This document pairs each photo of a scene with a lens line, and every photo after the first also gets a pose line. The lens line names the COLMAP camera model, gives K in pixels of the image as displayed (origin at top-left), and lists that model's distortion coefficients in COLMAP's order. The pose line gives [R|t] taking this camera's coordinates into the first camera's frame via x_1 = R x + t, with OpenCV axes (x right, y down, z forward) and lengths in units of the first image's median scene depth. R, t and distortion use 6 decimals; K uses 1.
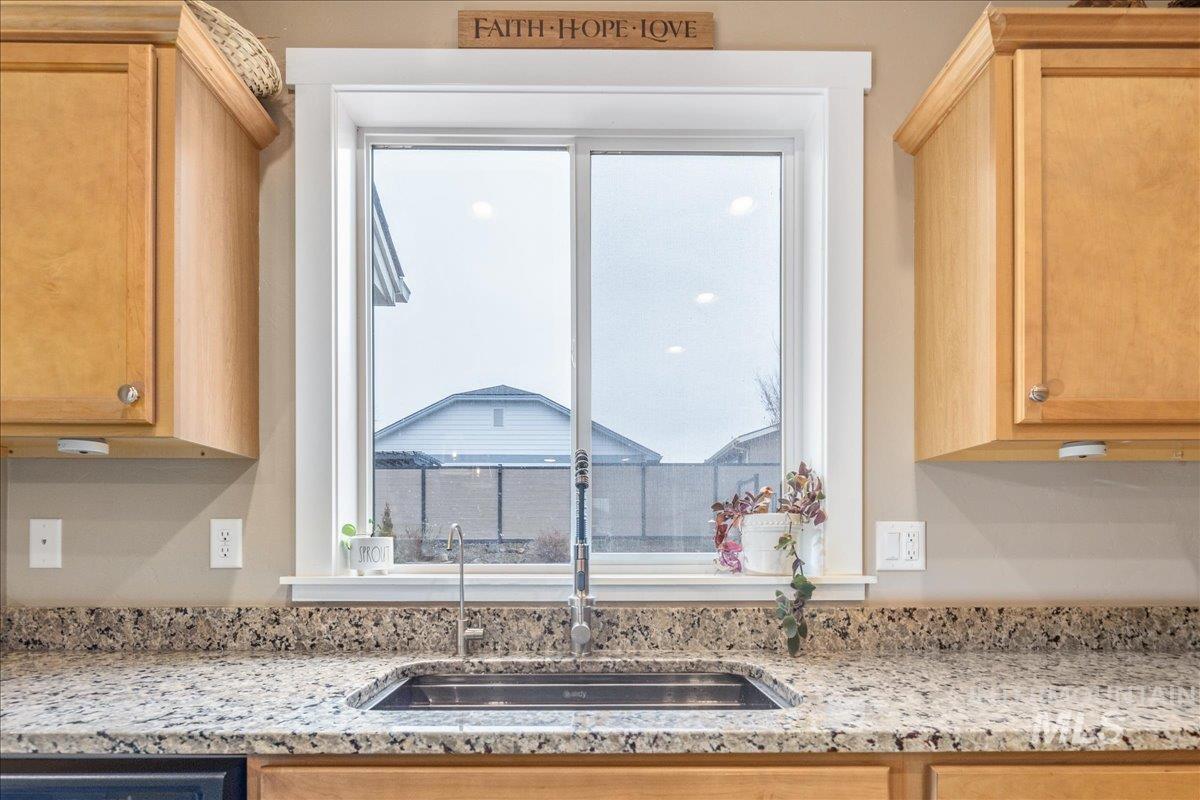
lens RADIAL K [[594.8, 0, 598.9], [0, 594.8, 542.1], [0, 0, 1]] dist [0.009052, -0.007365]
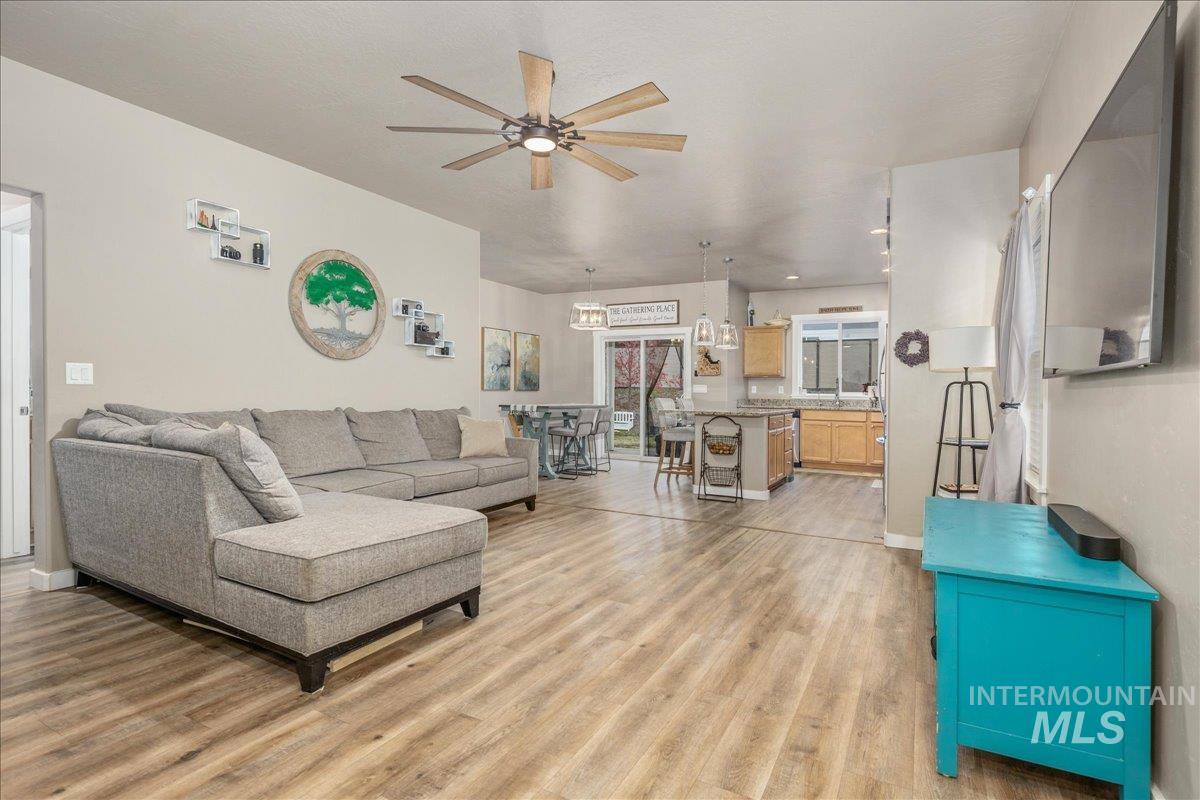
lens RADIAL K [[594.8, 0, 586.0], [0, 594.8, 388.0], [0, 0, 1]] dist [0.009052, -0.007365]
pose [[0.864981, 0.007926, -0.501741, 0.834860], [-0.008614, 0.999962, 0.000947, -0.004679], [0.501730, 0.003503, 0.865017, -5.895844]]
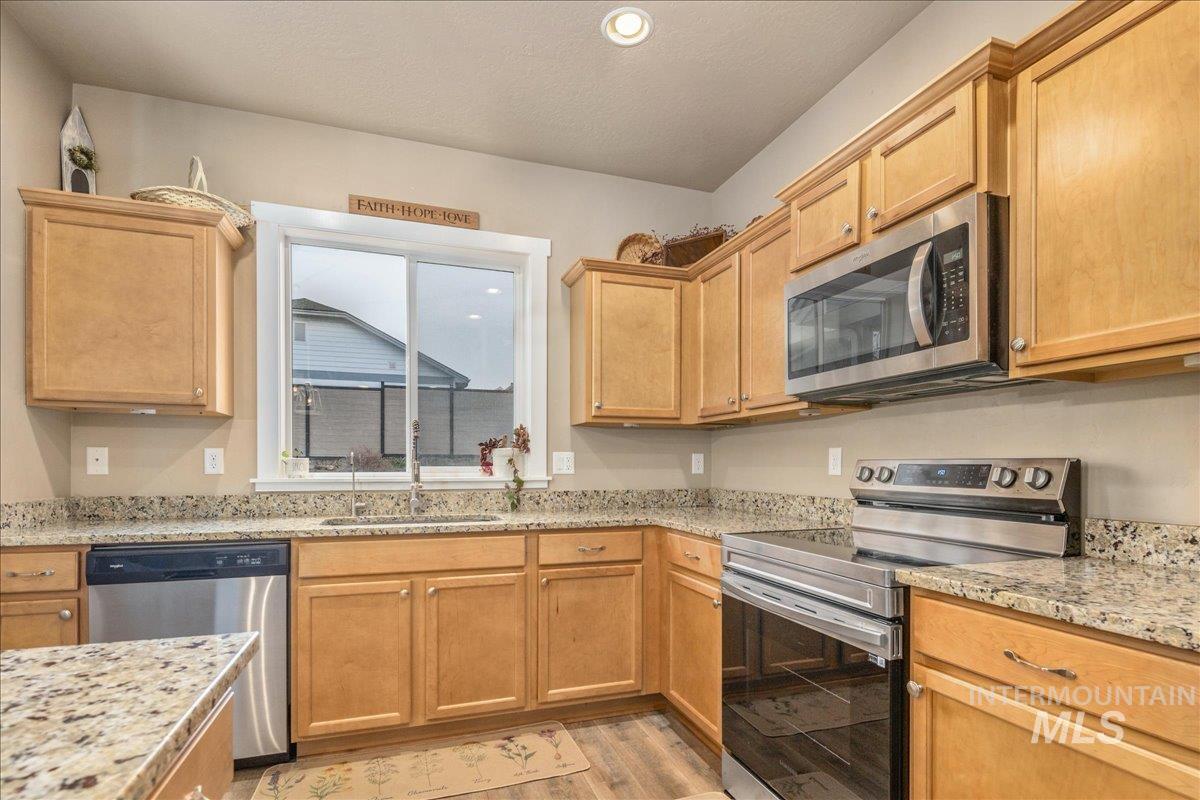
lens RADIAL K [[594.8, 0, 599.6], [0, 594.8, 466.3], [0, 0, 1]] dist [0.009052, -0.007365]
pose [[0.950853, 0.000470, 0.309643, -0.056360], [-0.003870, 0.999939, 0.010367, -0.005934], [-0.309619, -0.011056, 0.950797, -1.174513]]
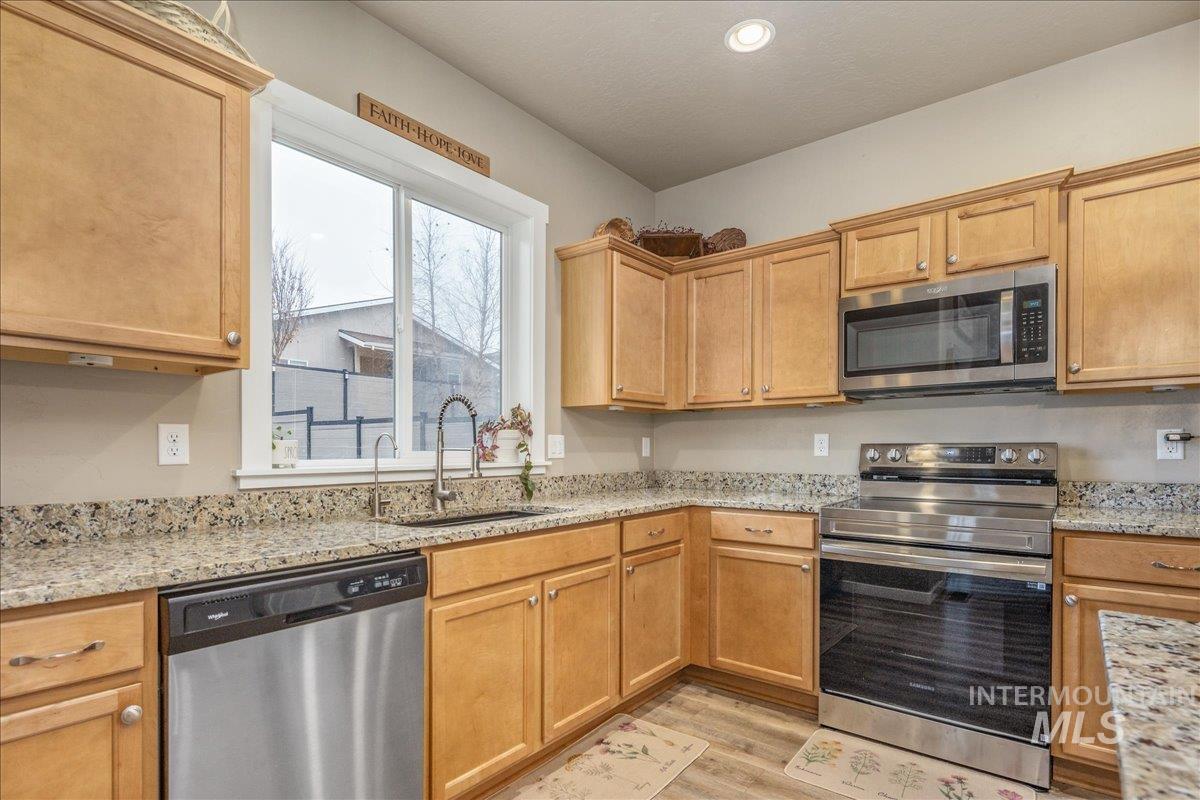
lens RADIAL K [[594.8, 0, 601.7], [0, 594.8, 453.4], [0, 0, 1]] dist [0.009052, -0.007365]
pose [[0.622452, -0.007402, 0.782623, -1.052994], [-0.004210, 0.999909, 0.012805, 0.001322], [-0.782647, -0.011266, 0.622364, -0.434471]]
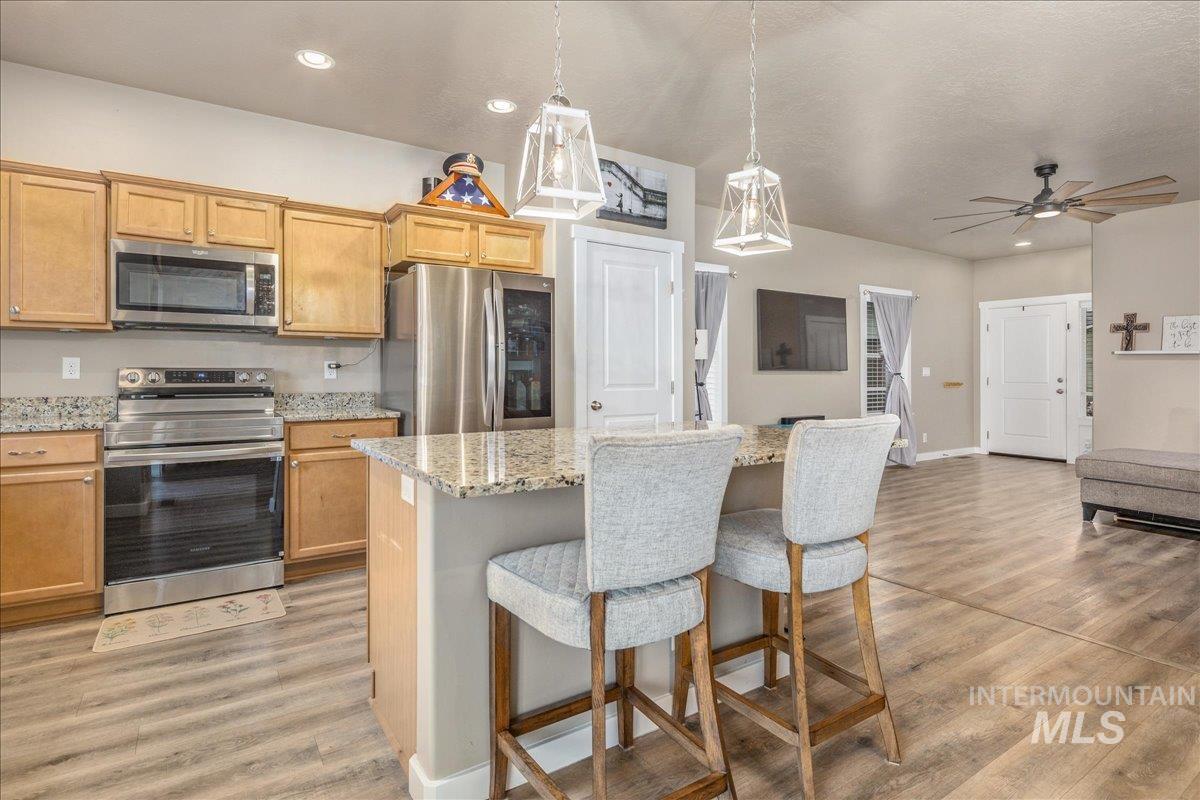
lens RADIAL K [[594.8, 0, 576.2], [0, 594.8, 376.9], [0, 0, 1]] dist [0.009052, -0.007365]
pose [[-0.539199, -0.007146, 0.842148, -1.799984], [-0.008556, 0.999959, 0.003007, 0.004841], [-0.842135, -0.005584, -0.539238, -0.102156]]
